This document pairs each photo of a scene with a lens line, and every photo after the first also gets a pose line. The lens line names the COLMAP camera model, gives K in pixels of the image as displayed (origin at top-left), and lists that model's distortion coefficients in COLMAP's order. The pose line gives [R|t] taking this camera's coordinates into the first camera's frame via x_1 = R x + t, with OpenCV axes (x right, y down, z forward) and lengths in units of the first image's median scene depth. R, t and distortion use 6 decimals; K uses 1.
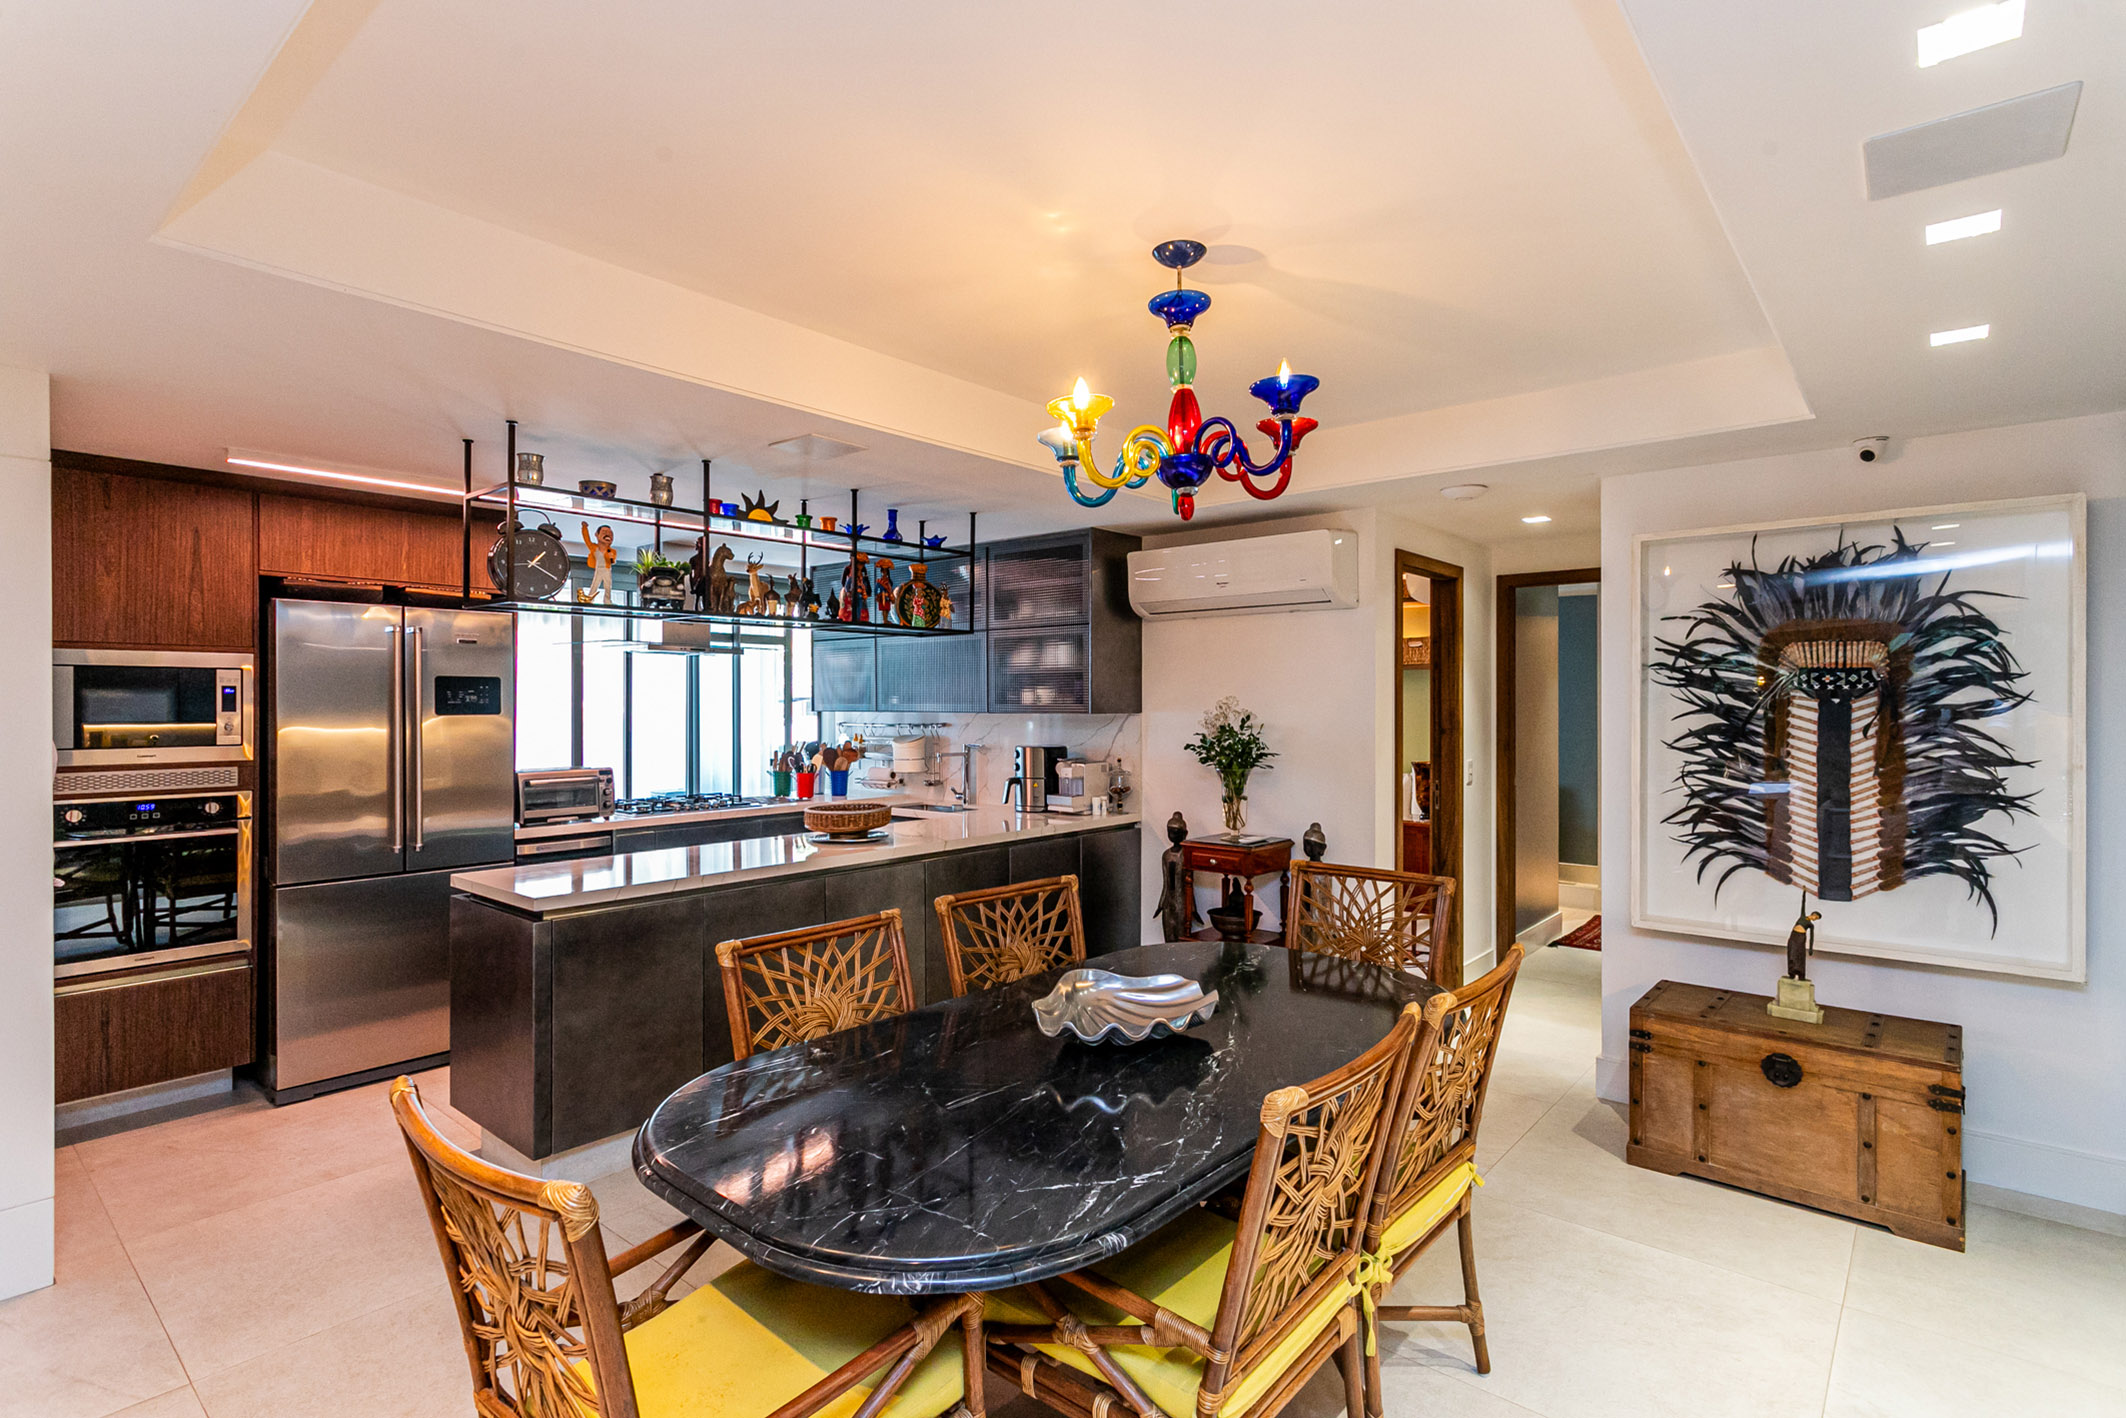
lens RADIAL K [[1008.1, 0, 1063.2], [0, 1008.1, 711.0], [0, 0, 1]] dist [-0.004704, 0.003515]
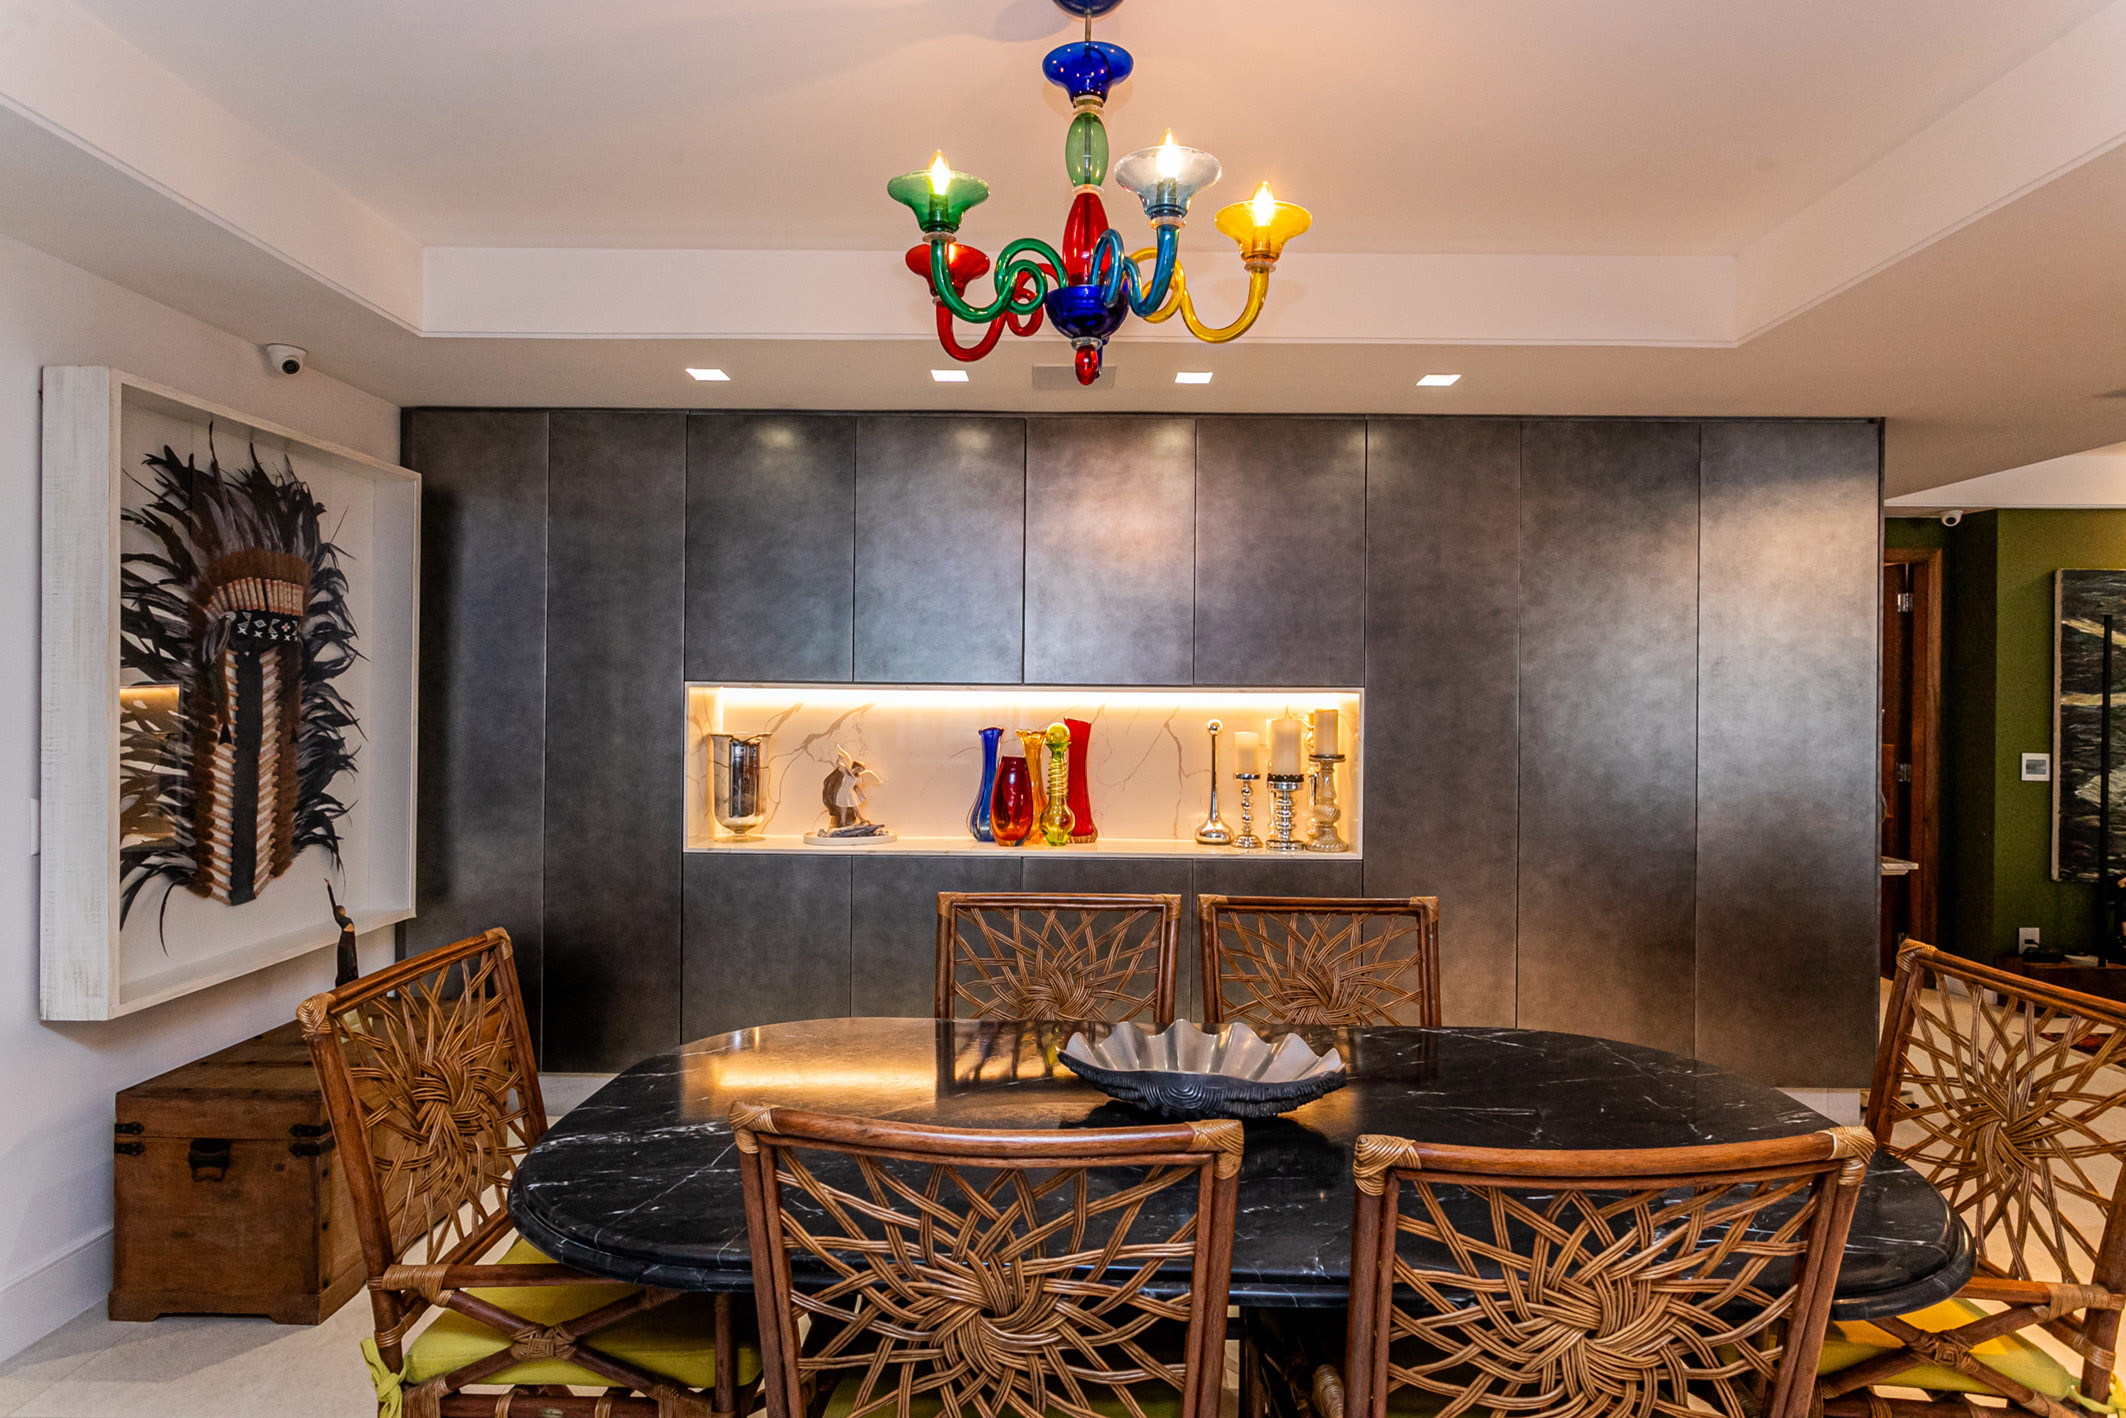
lens RADIAL K [[1140.6, 0, 1071.8], [0, 1140.6, 696.5], [0, 0, 1]] dist [-0.012005, 0.007643]
pose [[-0.646533, -0.007297, 0.762851, -0.324195], [-0.005116, 0.999973, 0.005230, 0.014308], [-0.762869, -0.000522, -0.646553, 1.004502]]
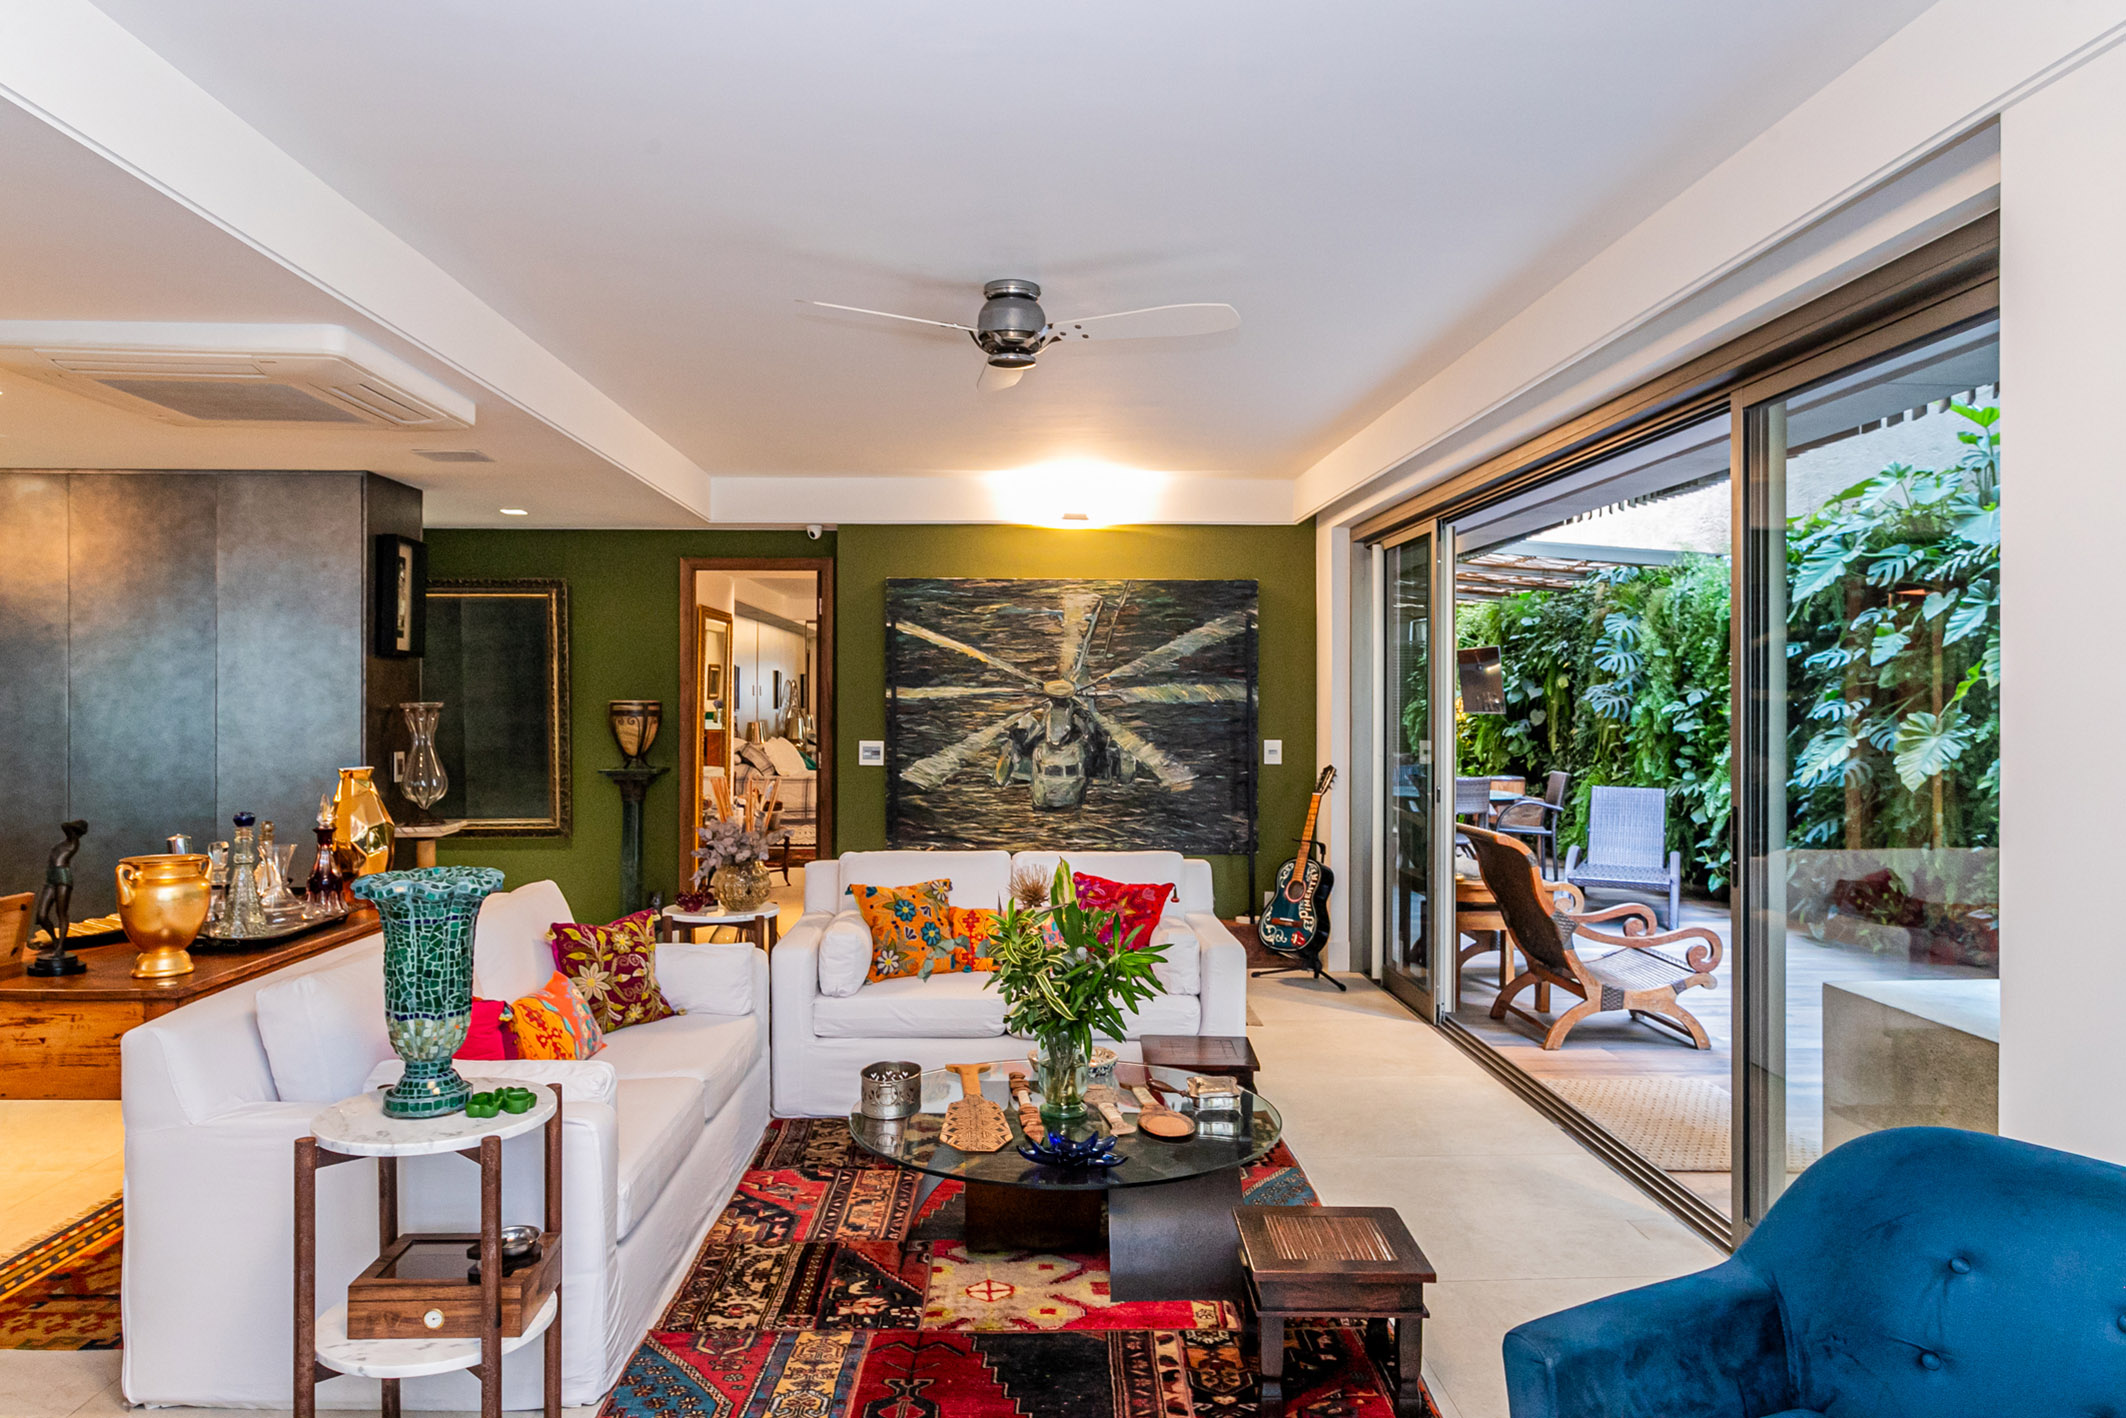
lens RADIAL K [[1392.0, 0, 1050.0], [0, 1392.0, 697.4], [0, 0, 1]] dist [-0.010439, 0.008805]
pose [[-0.680577, 0.001148, 0.732676, -1.685140], [0.003987, 0.999990, 0.002137, 0.021308], [-0.732666, 0.004376, -0.680575, 0.290043]]
